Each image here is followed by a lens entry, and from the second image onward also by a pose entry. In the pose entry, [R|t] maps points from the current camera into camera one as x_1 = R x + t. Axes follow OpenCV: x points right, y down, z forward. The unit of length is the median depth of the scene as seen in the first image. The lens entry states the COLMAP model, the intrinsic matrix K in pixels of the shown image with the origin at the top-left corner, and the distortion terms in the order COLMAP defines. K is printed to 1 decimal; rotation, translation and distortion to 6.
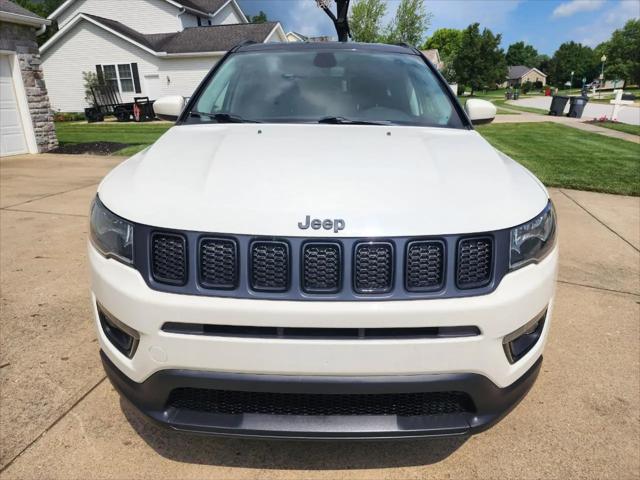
lens RADIAL K [[431.6, 0, 311.8], [0, 431.6, 243.3], [0, 0, 1]] dist [0.076413, -0.070503]
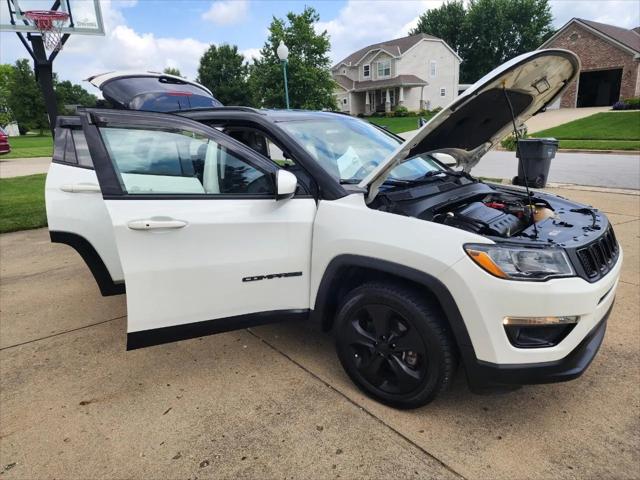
lens RADIAL K [[431.6, 0, 311.8], [0, 431.6, 243.3], [0, 0, 1]] dist [0.076413, -0.070503]
pose [[0.616394, -0.222974, 0.755209, -1.291778], [0.279975, 0.958461, 0.054471, -0.245868], [-0.735984, 0.177864, 0.653217, 0.385619]]
